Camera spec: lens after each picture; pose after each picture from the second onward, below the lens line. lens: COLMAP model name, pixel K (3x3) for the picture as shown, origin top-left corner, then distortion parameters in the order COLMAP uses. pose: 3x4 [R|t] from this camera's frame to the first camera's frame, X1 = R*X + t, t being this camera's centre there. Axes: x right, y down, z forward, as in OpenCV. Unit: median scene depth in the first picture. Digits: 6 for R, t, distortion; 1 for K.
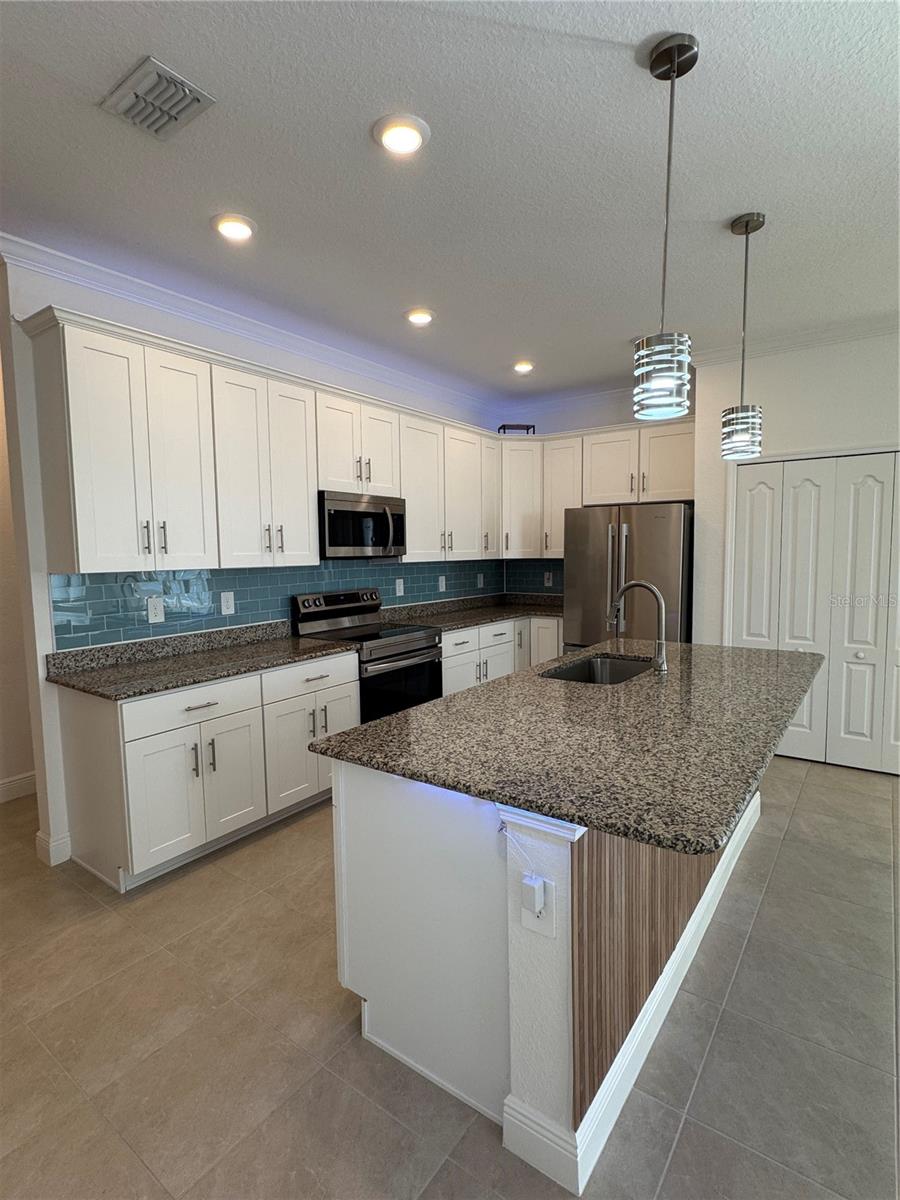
lens RADIAL K [[600.6, 0, 453.7], [0, 600.6, 598.2], [0, 0, 1]] dist [-0.002677, 0.000368]
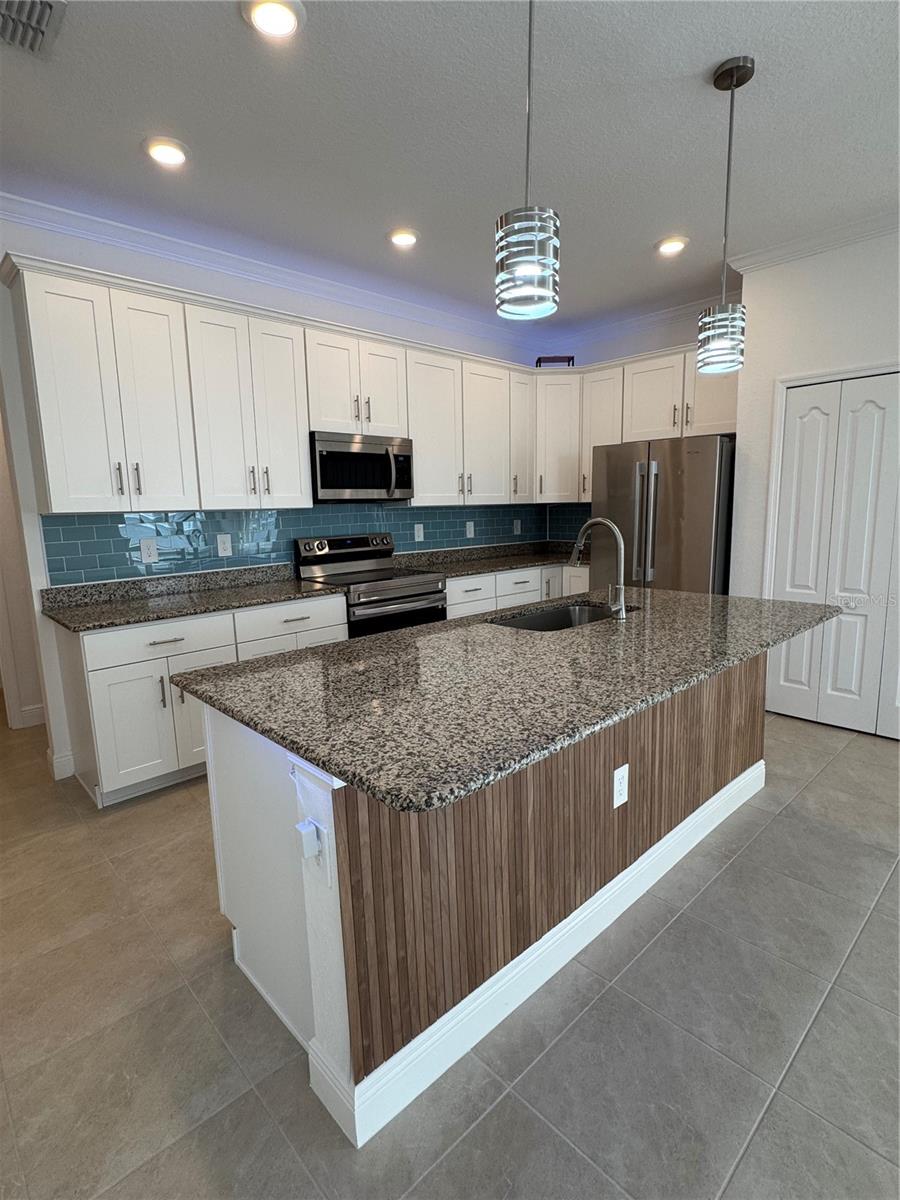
lens RADIAL K [[600.6, 0, 452.5], [0, 600.6, 598.1], [0, 0, 1]] dist [-0.002677, 0.000368]
pose [[0.982352, 0.020553, -0.185911, 0.243345], [-0.006234, 0.996990, 0.077281, 0.019969], [0.186939, -0.074758, 0.979523, 0.071673]]
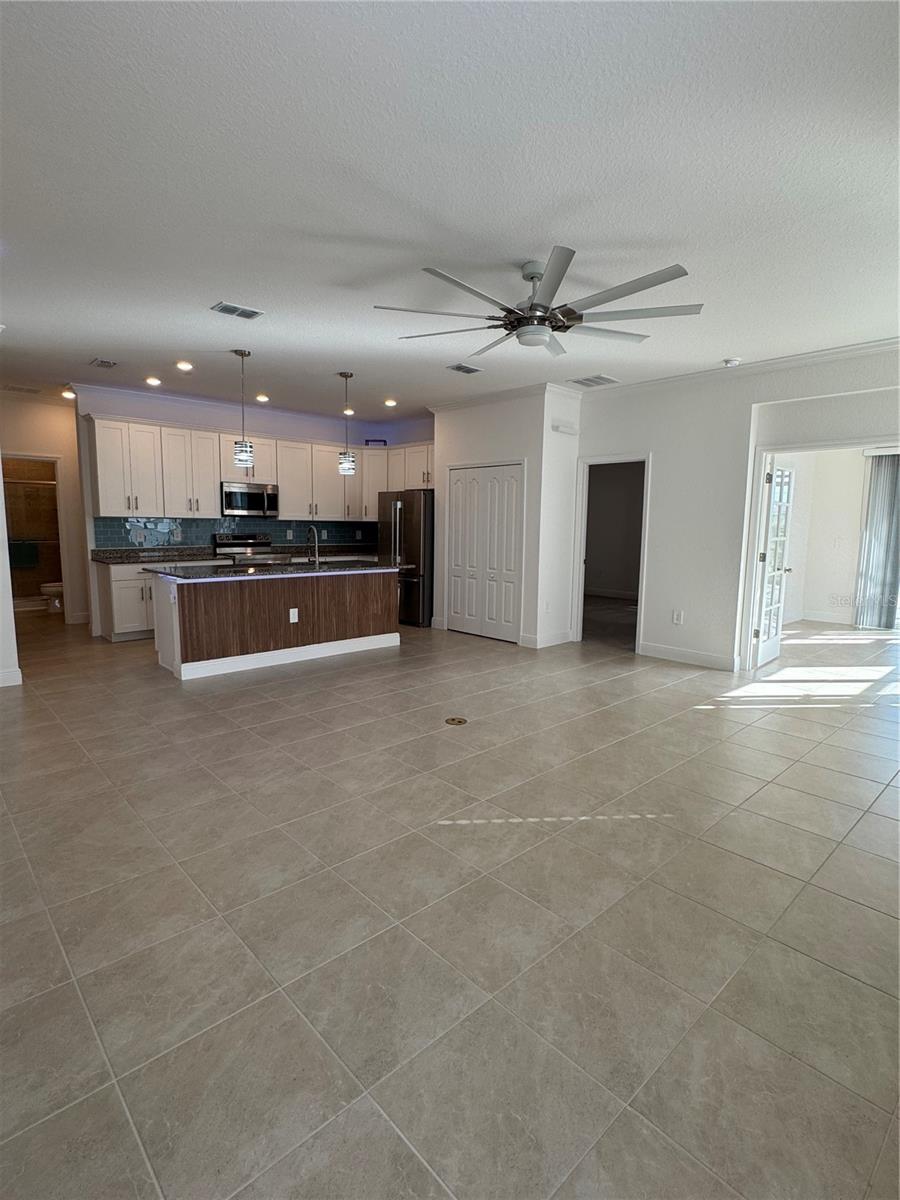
lens RADIAL K [[600.6, 0, 453.6], [0, 600.6, 600.5], [0, 0, 1]] dist [-0.002677, 0.000368]
pose [[0.981584, 0.051440, -0.183976, 1.198784], [-0.042767, 0.997792, 0.050805, 0.108844], [0.186183, -0.042001, 0.981617, -1.109915]]
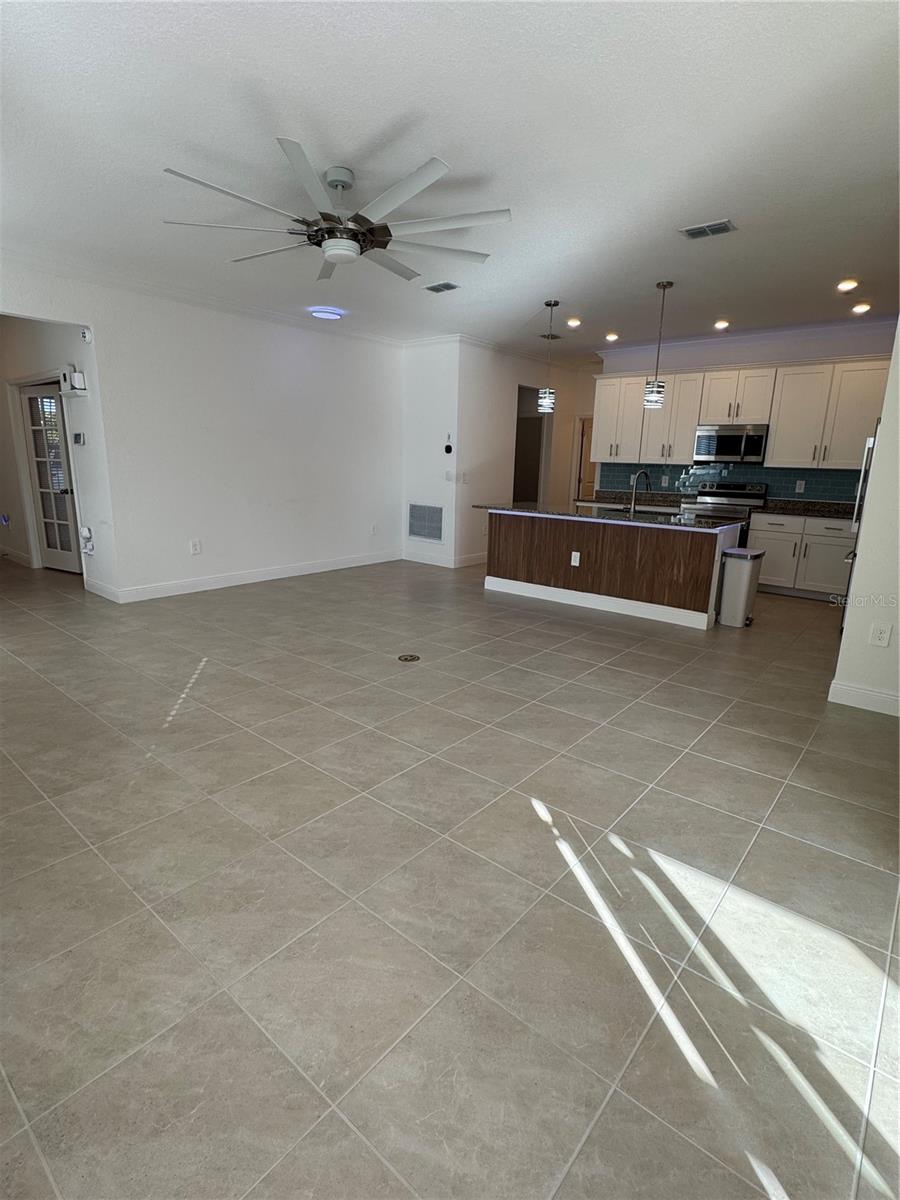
lens RADIAL K [[600.6, 0, 451.5], [0, 600.6, 606.9], [0, 0, 1]] dist [-0.002677, 0.000368]
pose [[-0.074484, 0.249535, -0.965497, 2.338458], [-0.103762, 0.960992, 0.256375, -0.037172], [0.991809, 0.119277, -0.045687, 0.455921]]
